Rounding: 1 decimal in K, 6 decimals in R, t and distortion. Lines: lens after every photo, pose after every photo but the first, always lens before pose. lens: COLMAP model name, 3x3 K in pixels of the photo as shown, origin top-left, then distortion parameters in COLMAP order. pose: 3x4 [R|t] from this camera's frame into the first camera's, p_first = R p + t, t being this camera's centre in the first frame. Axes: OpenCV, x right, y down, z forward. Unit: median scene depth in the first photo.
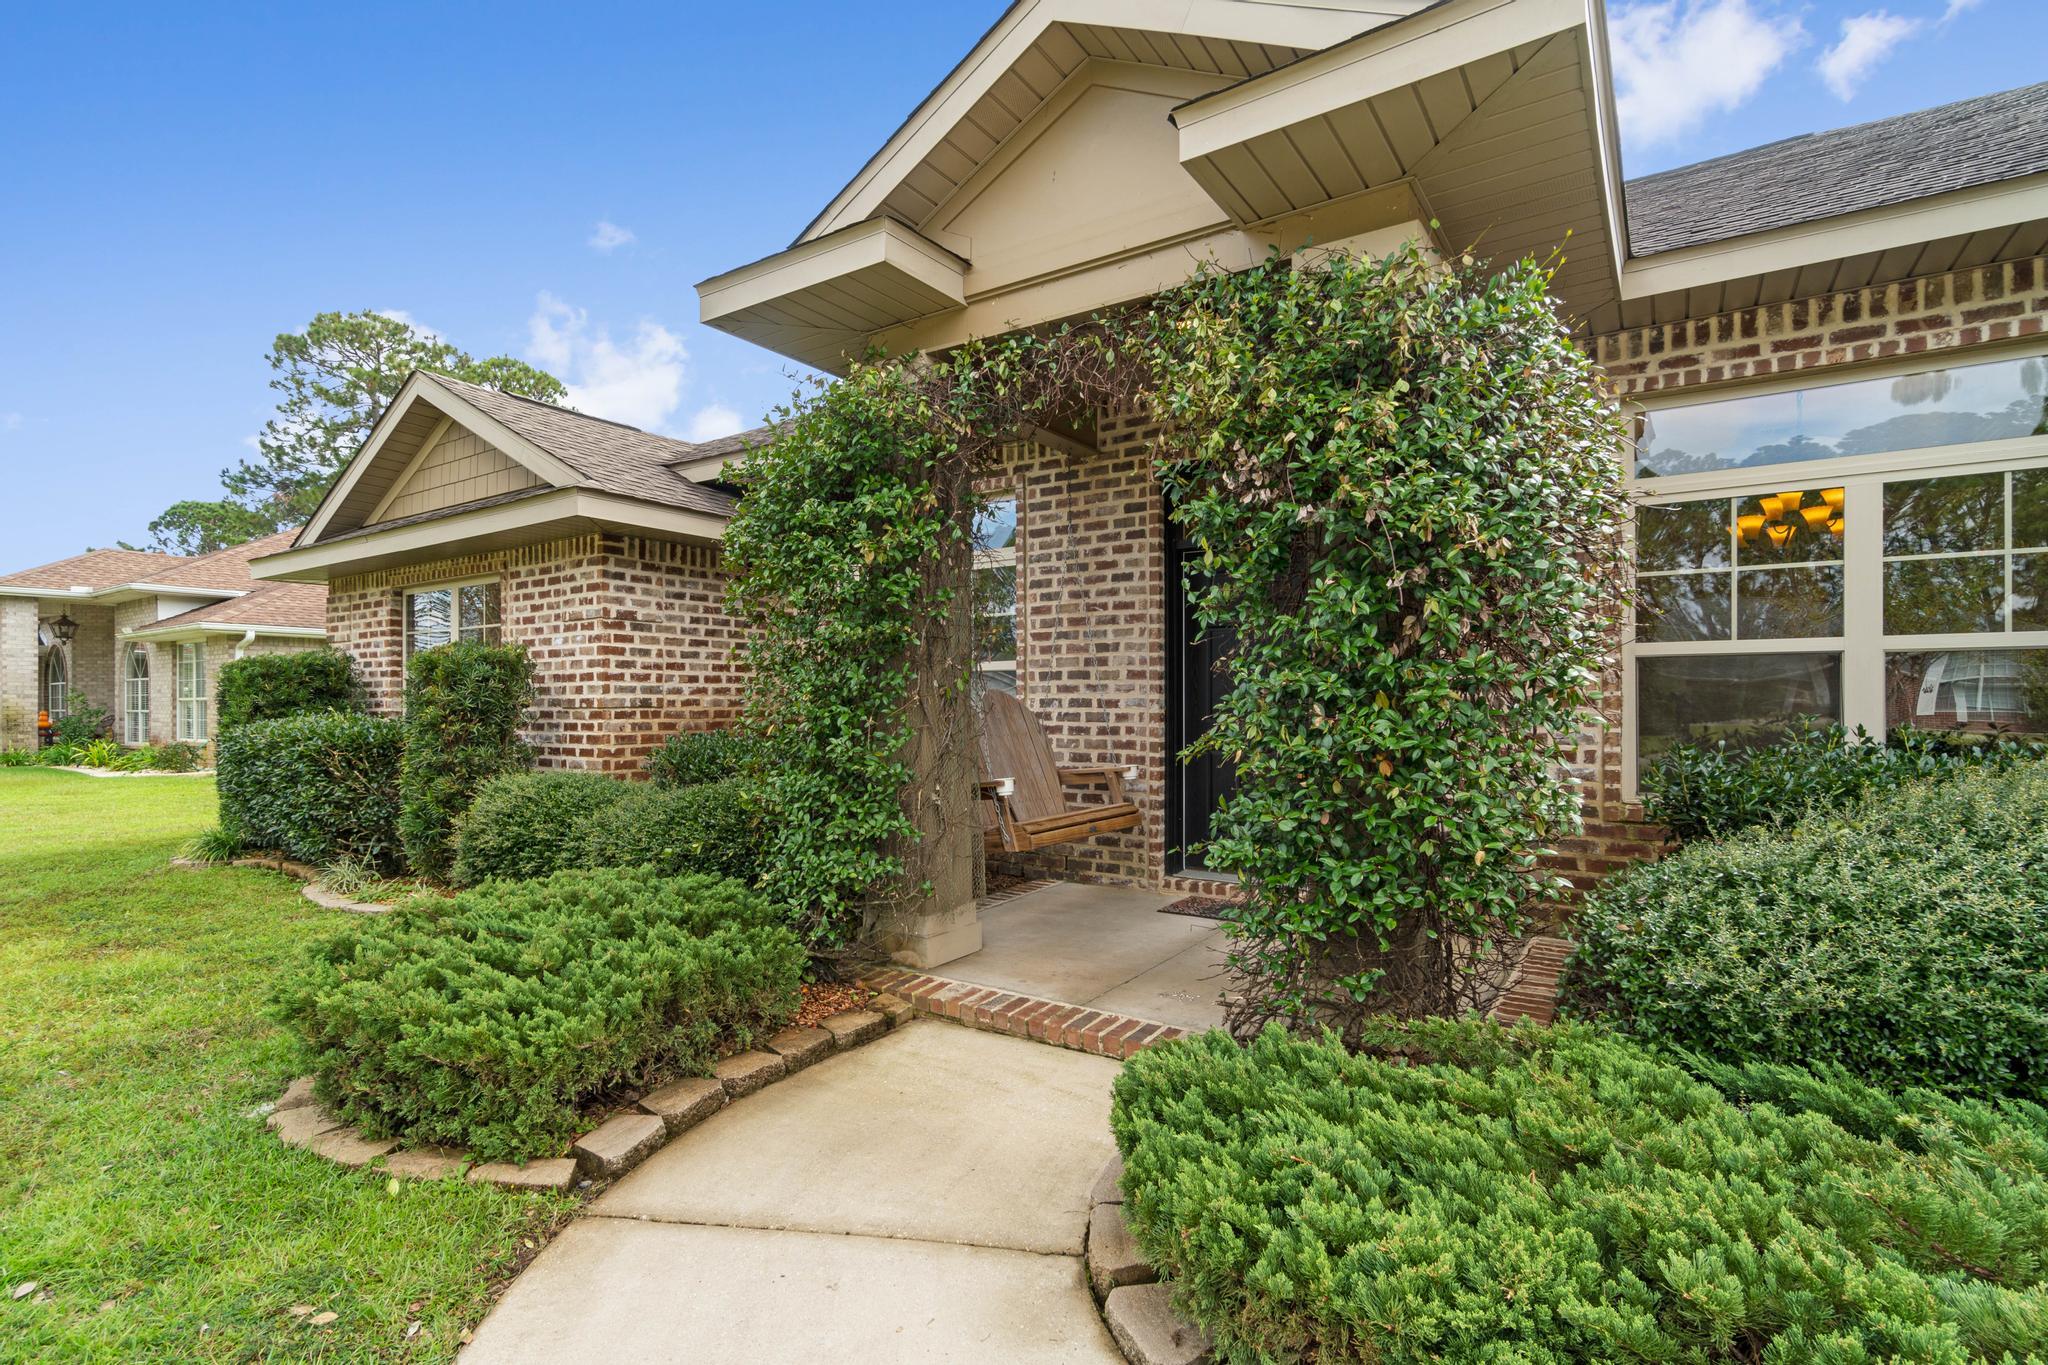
lens RADIAL K [[952.8, 0, 1019.1], [0, 952.8, 692.6], [0, 0, 1]] dist [0.000401, 0.000015]
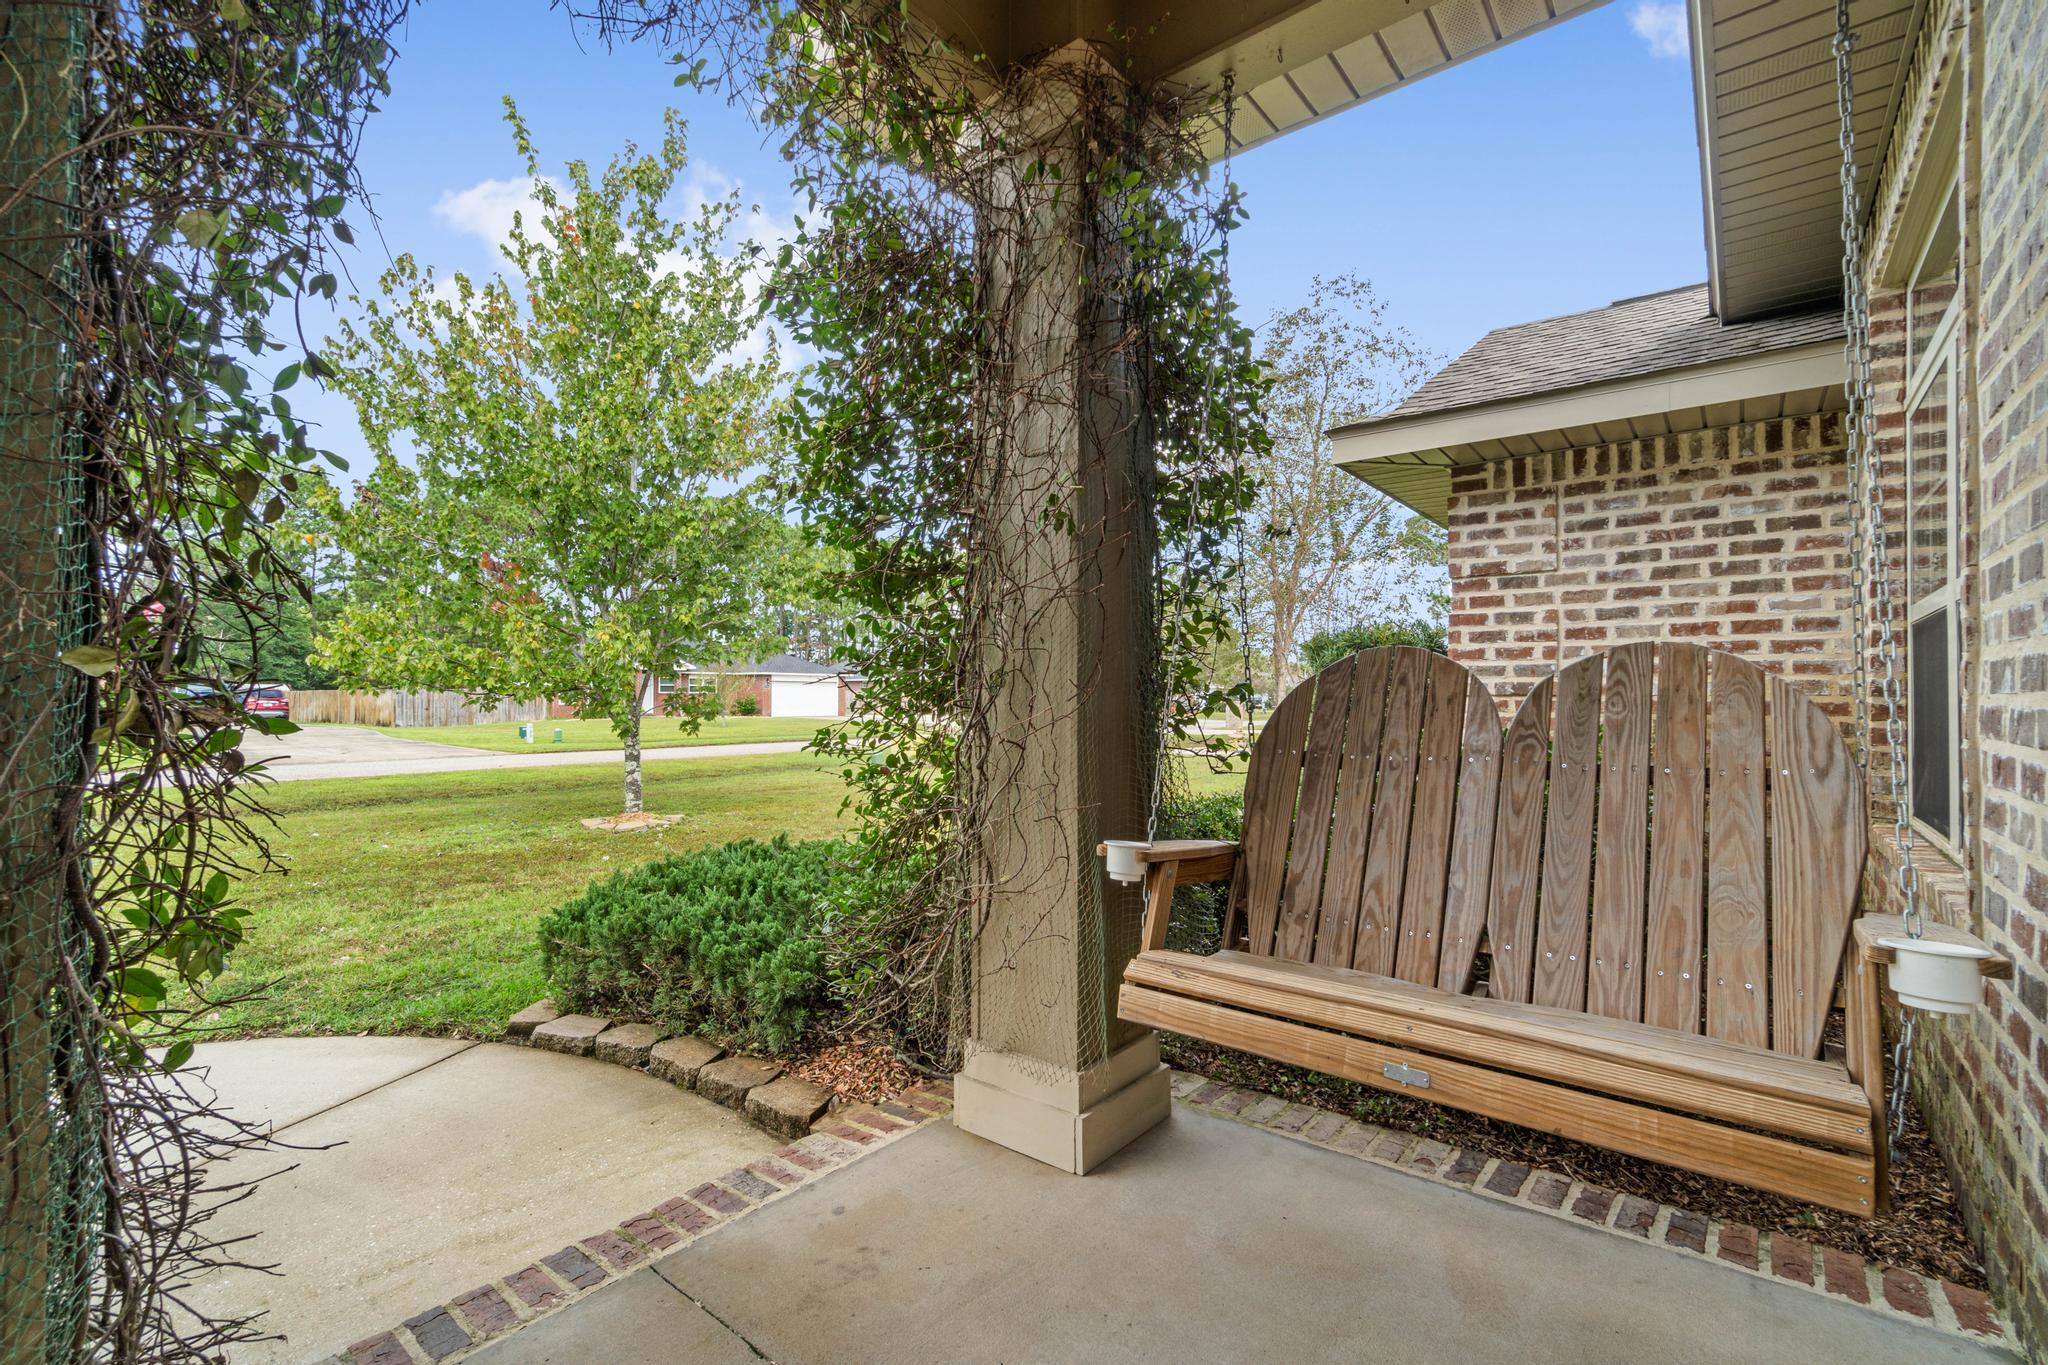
lens RADIAL K [[894.3, 0, 1016.4], [0, 894.3, 687.6], [0, 0, 1]] dist [0.001771, 0.000114]
pose [[-0.082478, -0.002024, -0.996591, 0.300813], [0.014596, 0.999888, -0.003239, 0.006472], [0.996486, -0.014813, -0.082440, 0.689555]]
